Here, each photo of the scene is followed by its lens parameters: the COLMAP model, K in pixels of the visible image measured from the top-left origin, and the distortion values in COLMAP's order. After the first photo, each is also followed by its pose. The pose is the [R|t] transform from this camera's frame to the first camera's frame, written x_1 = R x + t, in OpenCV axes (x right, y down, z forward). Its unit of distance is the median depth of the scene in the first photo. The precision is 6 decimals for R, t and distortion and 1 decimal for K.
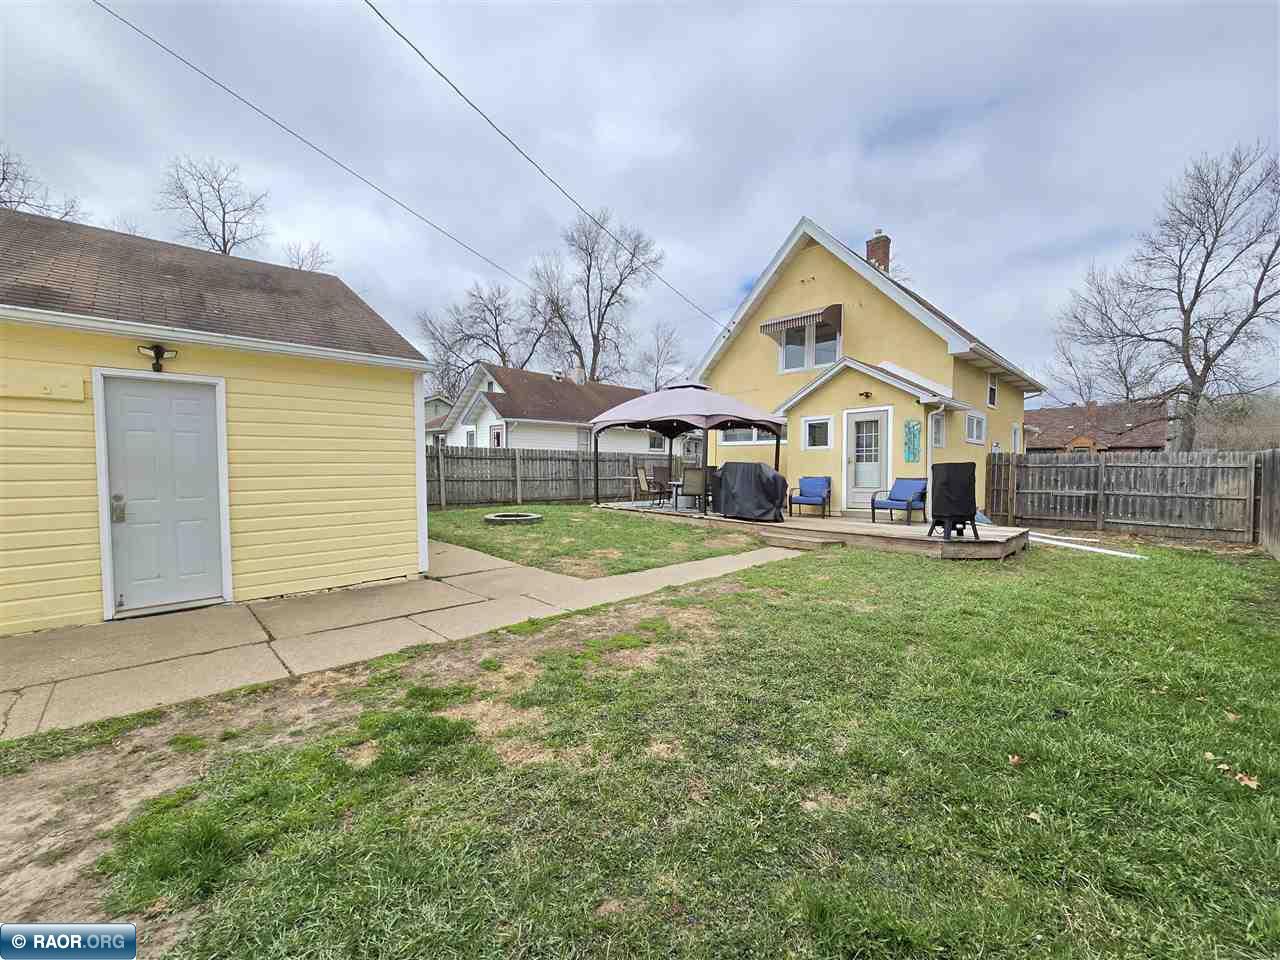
lens RADIAL K [[524.3, 0, 640.5], [0, 524.3, 486.9], [0, 0, 1]] dist [-0.003216, -0.000353]
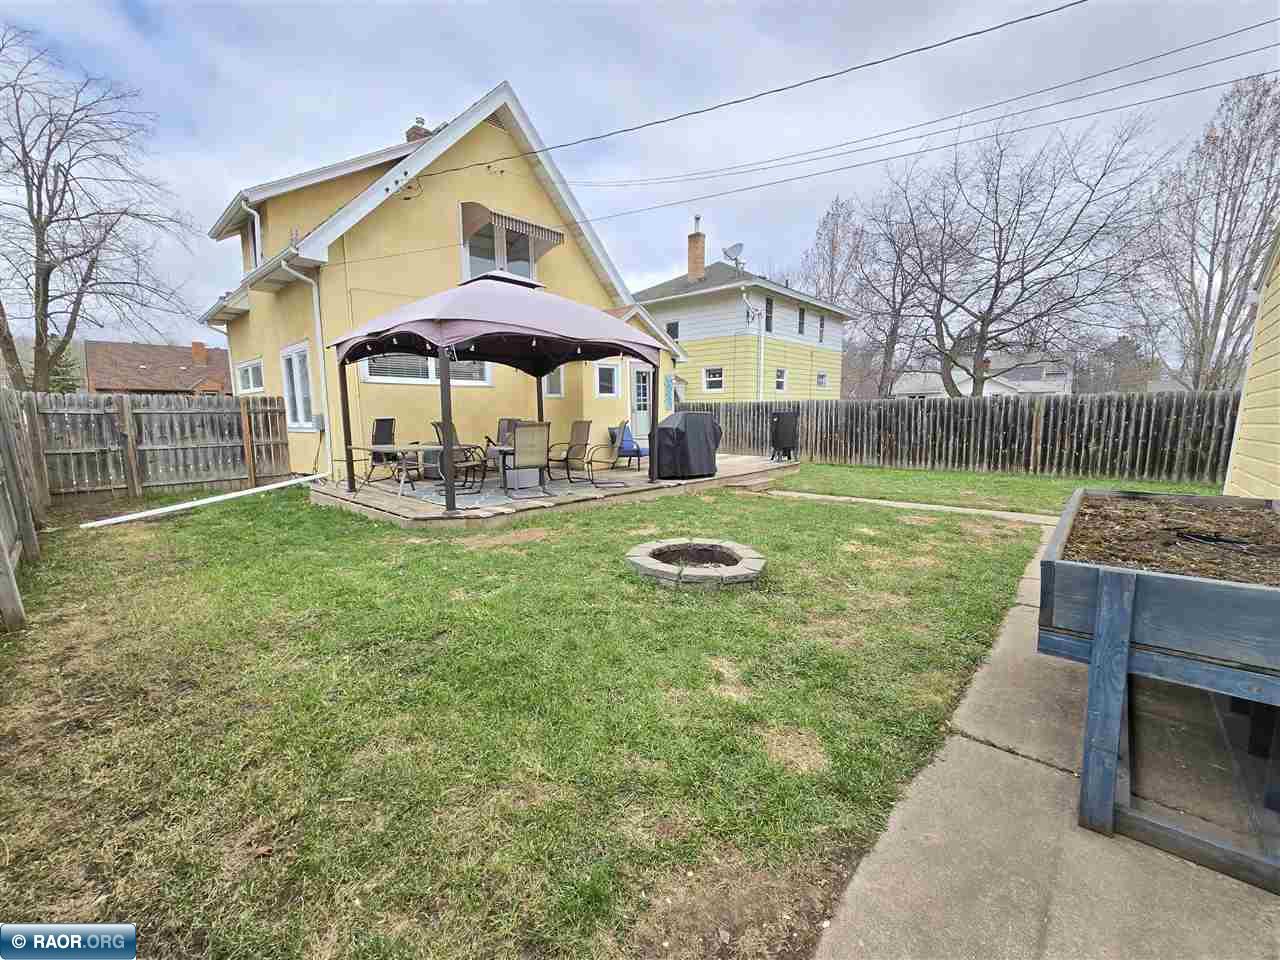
lens RADIAL K [[524.3, 0, 642.3], [0, 524.3, 485.0], [0, 0, 1]] dist [-0.003216, -0.000353]
pose [[-0.071029, -0.147045, 0.986576, -0.458379], [0.051839, 0.987194, 0.150869, -0.042692], [-0.996126, 0.061859, -0.062497, 0.777958]]
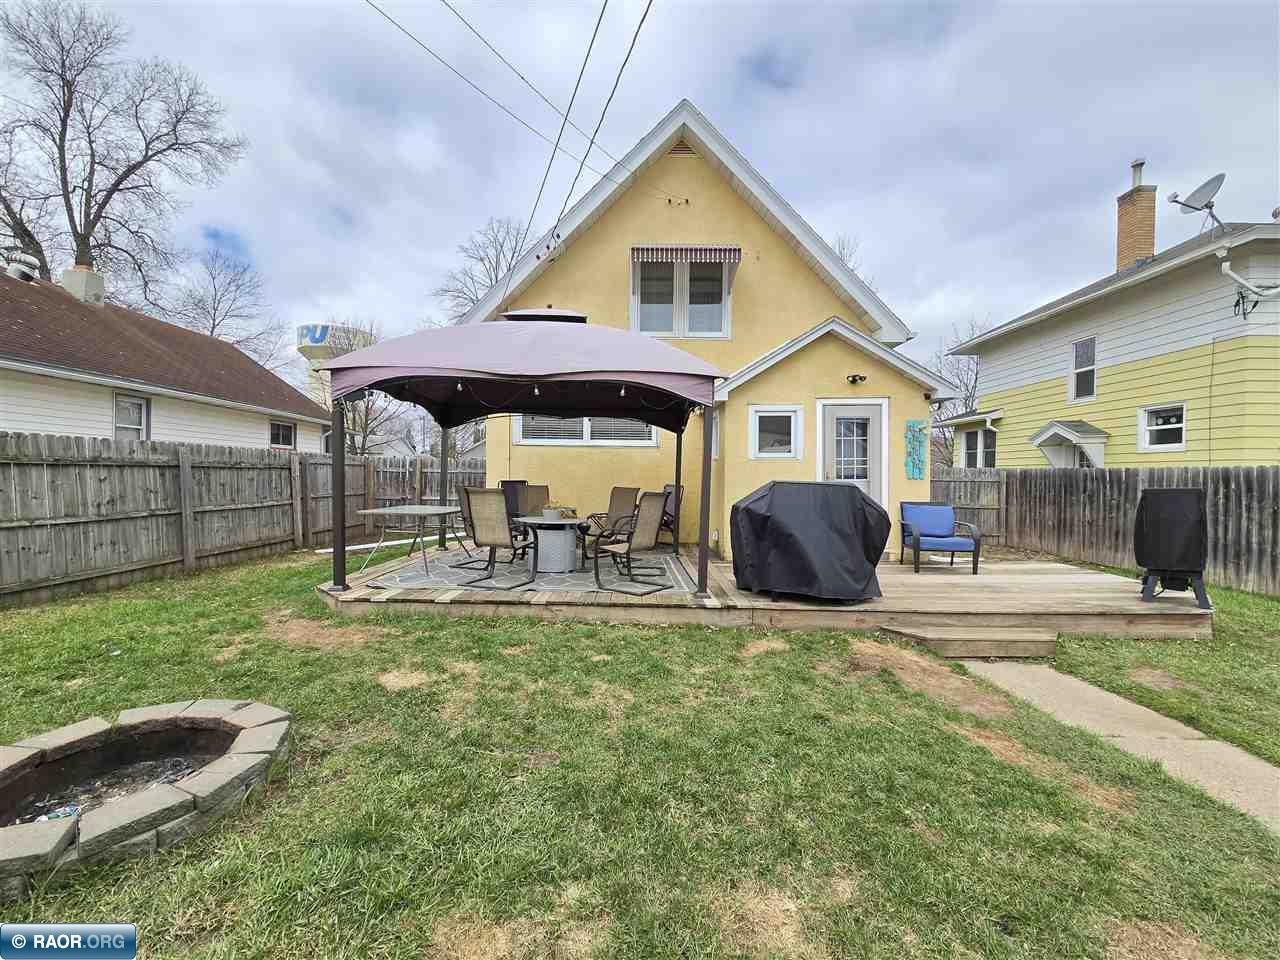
lens RADIAL K [[524.3, 0, 640.4], [0, 524.3, 481.2], [0, 0, 1]] dist [-0.003216, -0.000353]
pose [[0.700922, -0.009179, 0.713179, -0.174818], [0.022328, 0.999709, -0.009078, -0.031627], [-0.712888, 0.022287, 0.700924, 0.520650]]
